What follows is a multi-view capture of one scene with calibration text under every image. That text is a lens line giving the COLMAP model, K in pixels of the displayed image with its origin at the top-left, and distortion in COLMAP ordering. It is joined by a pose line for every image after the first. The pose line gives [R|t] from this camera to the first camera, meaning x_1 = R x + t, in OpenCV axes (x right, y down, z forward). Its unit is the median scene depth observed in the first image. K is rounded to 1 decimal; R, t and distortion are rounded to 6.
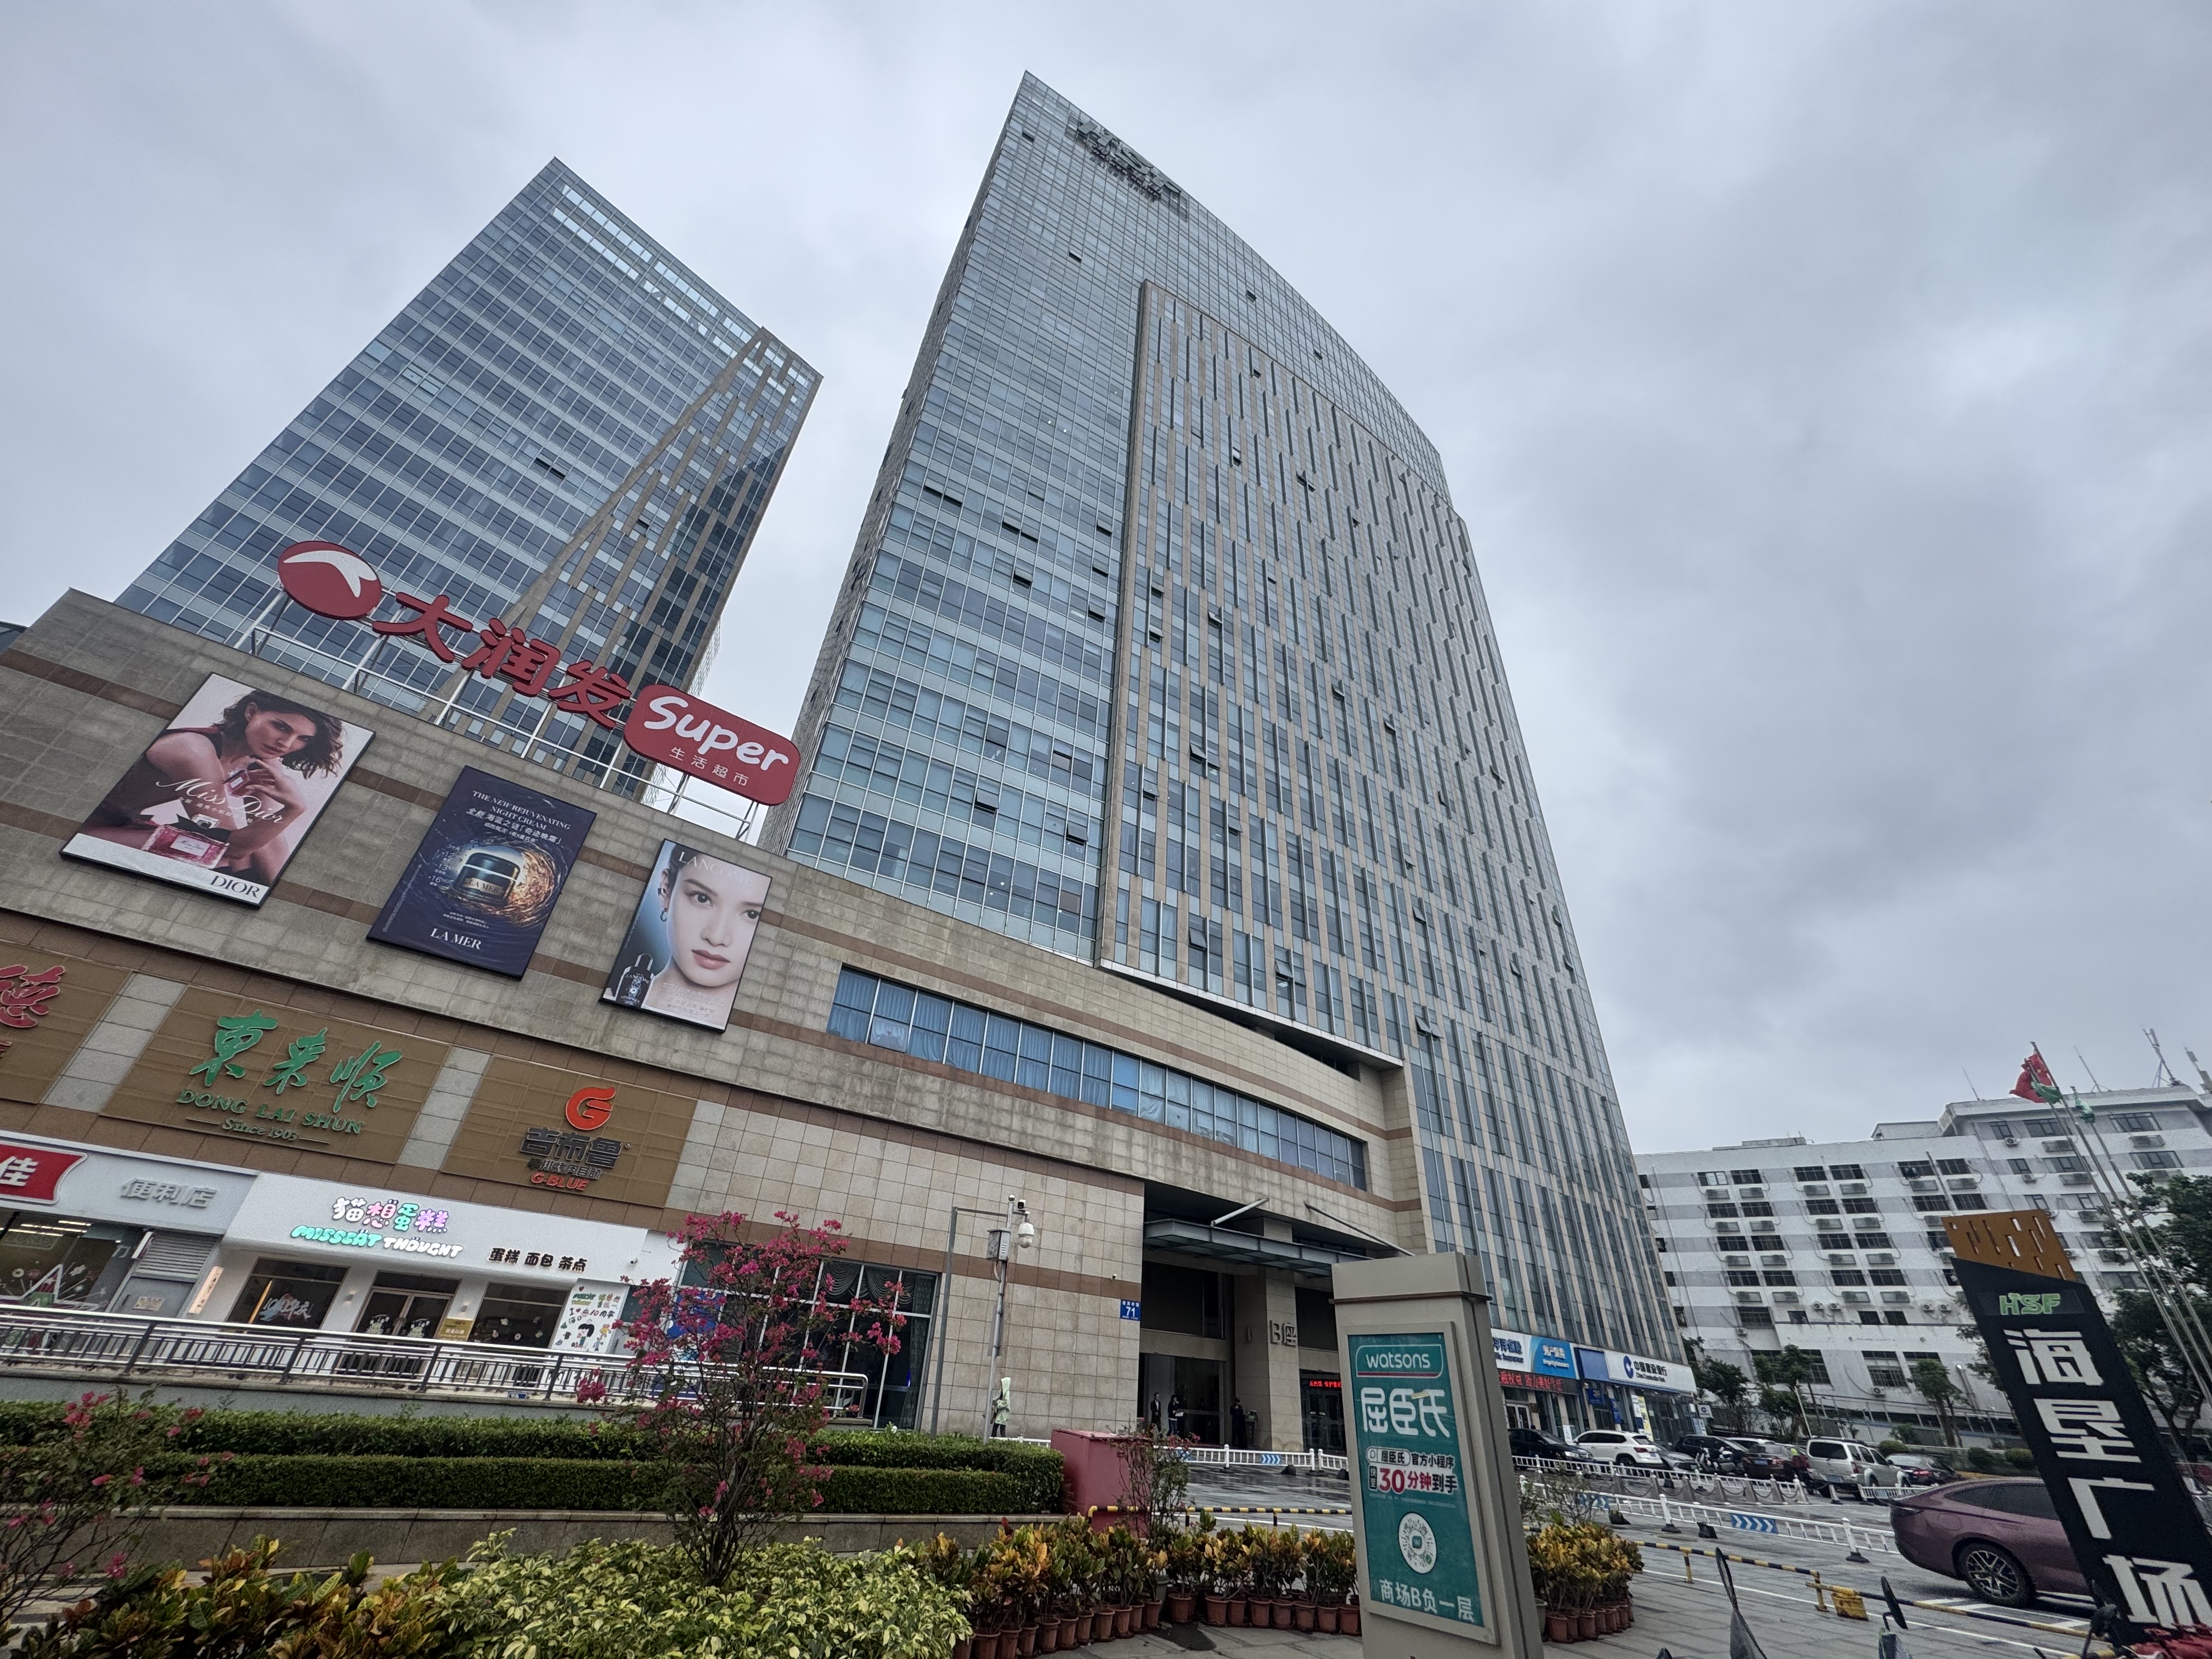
lens RADIAL K [[880.8, 0, 1099.0], [0, 880.8, 825.7], [0, 0, 1]] dist [-0.003878, 0.000390]
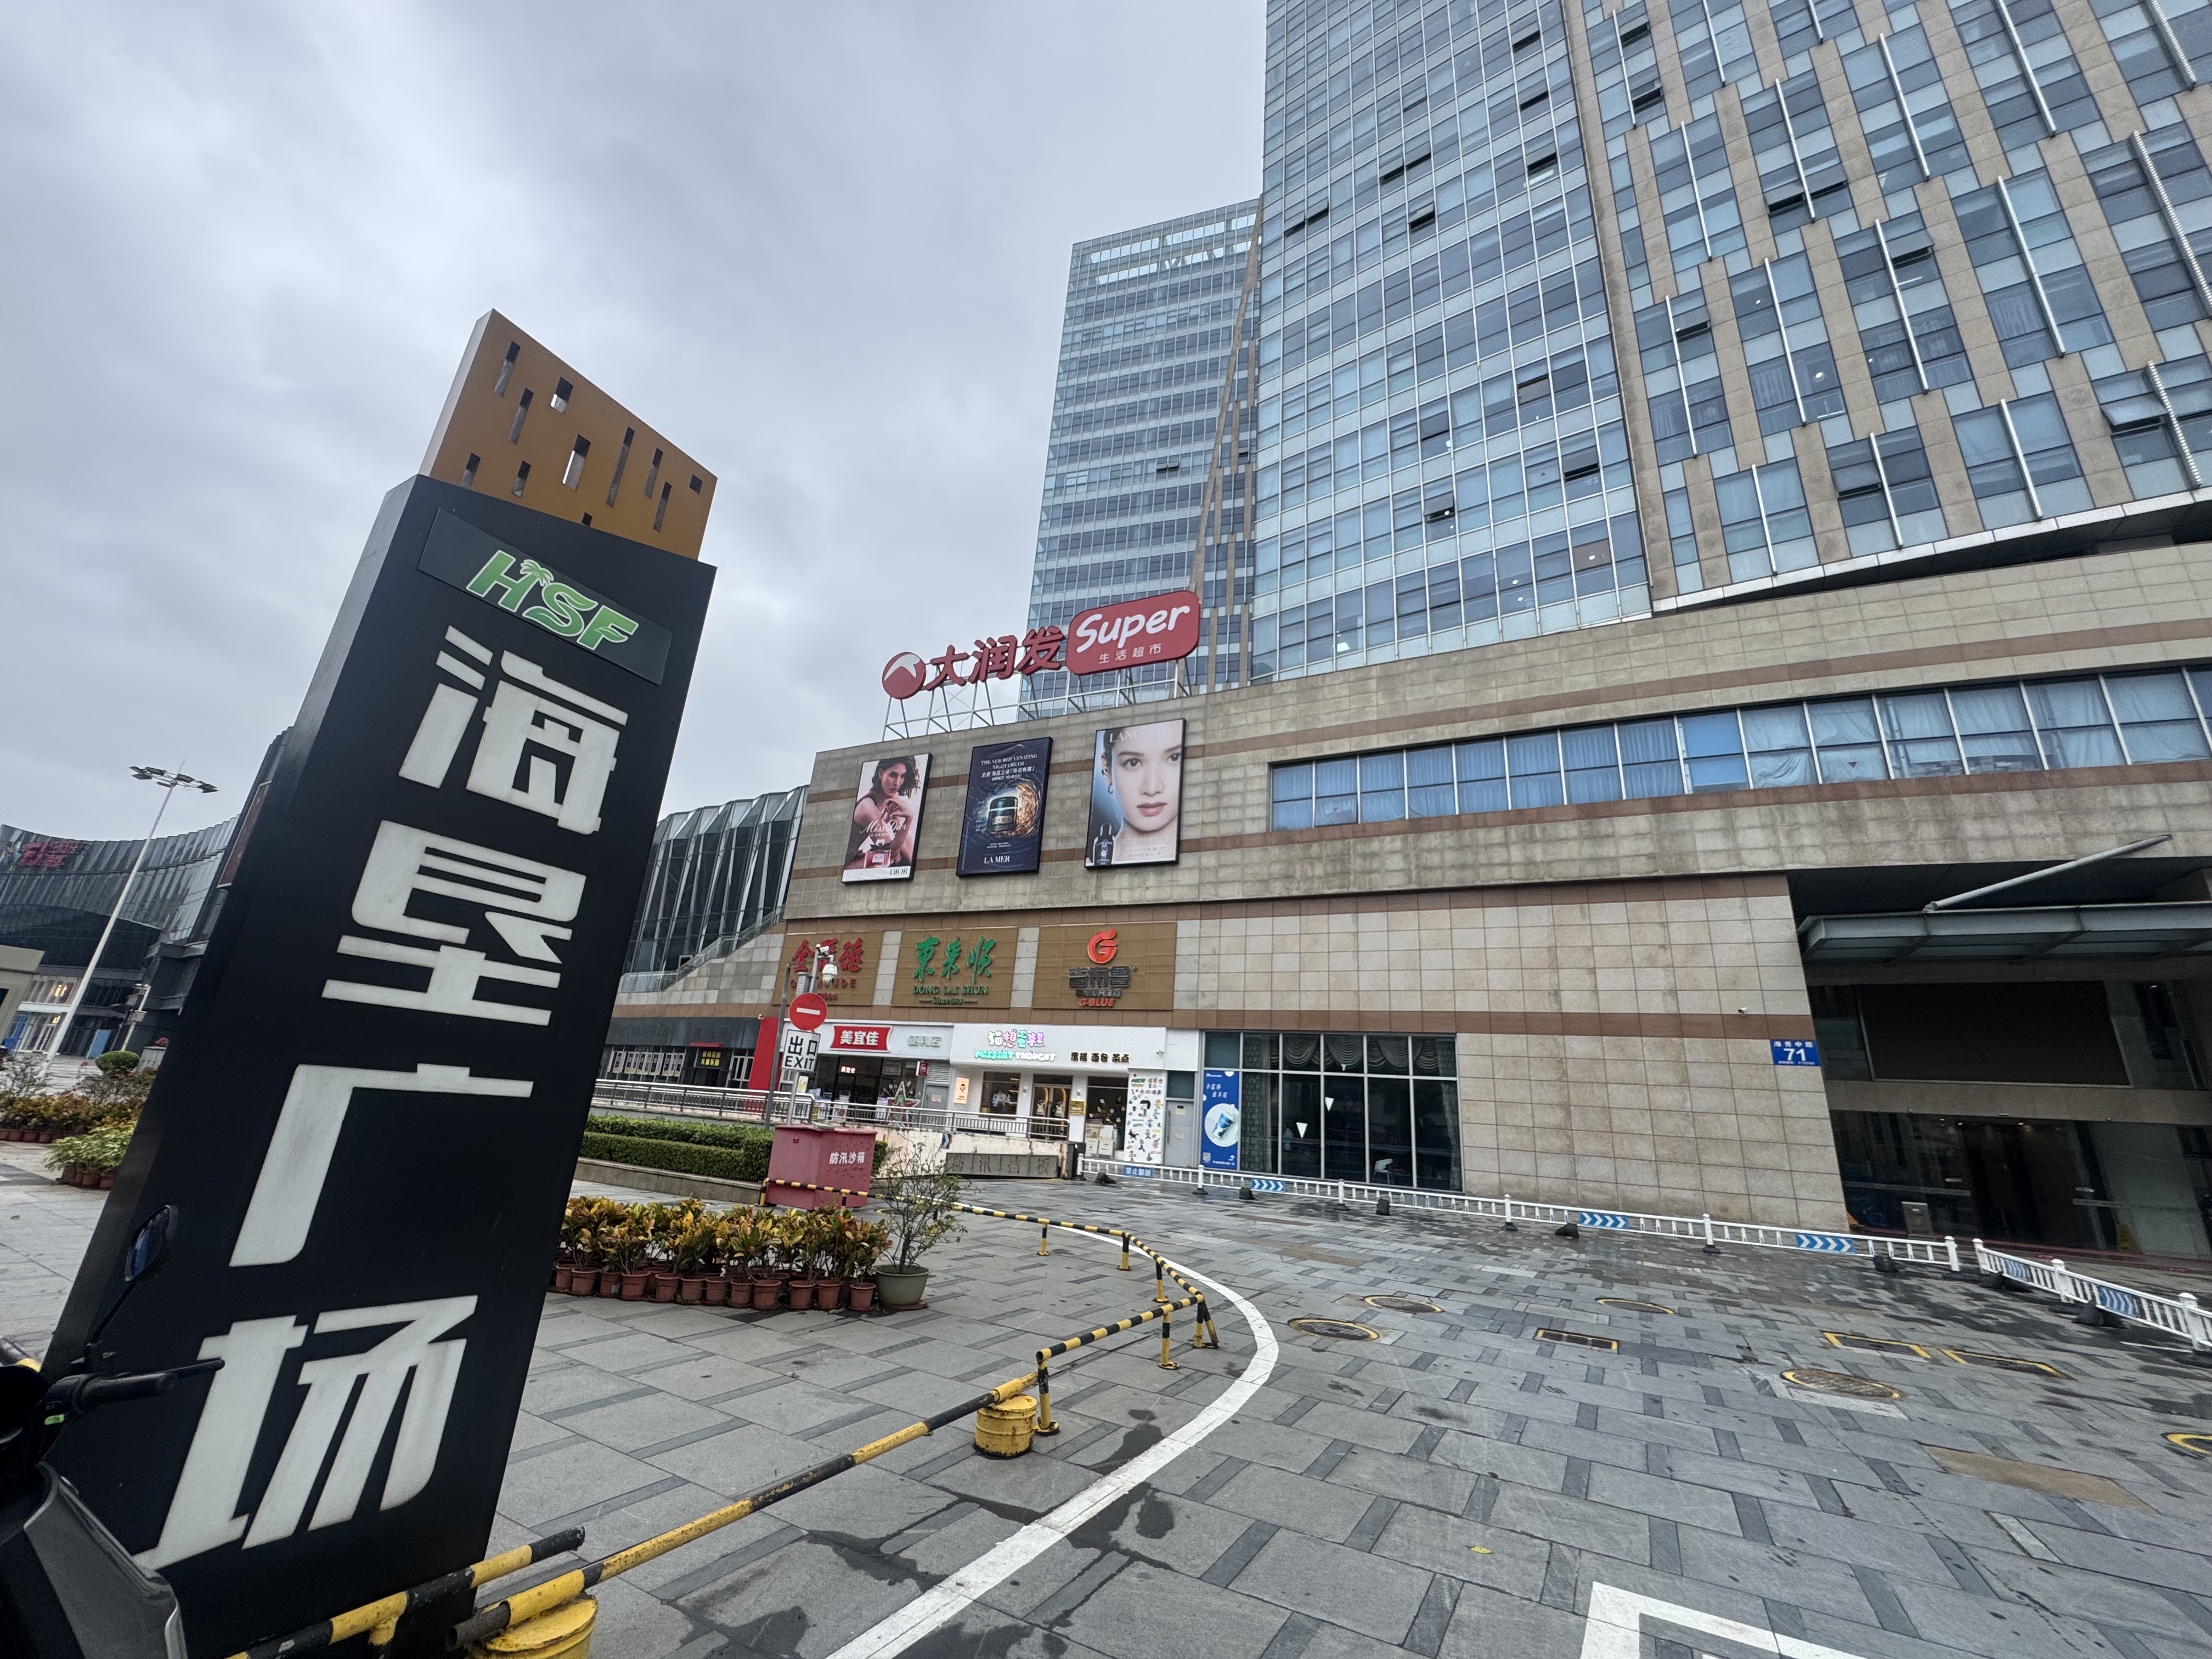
lens RADIAL K [[880.8, 0, 1099.0], [0, 880.8, 825.7], [0, 0, 1]] dist [-0.003878, 0.000390]
pose [[0.439950, -0.317949, -0.839853, 0.484330], [0.453035, 0.886076, -0.098129, 0.254926], [0.775373, -0.337310, 0.533870, 0.330179]]
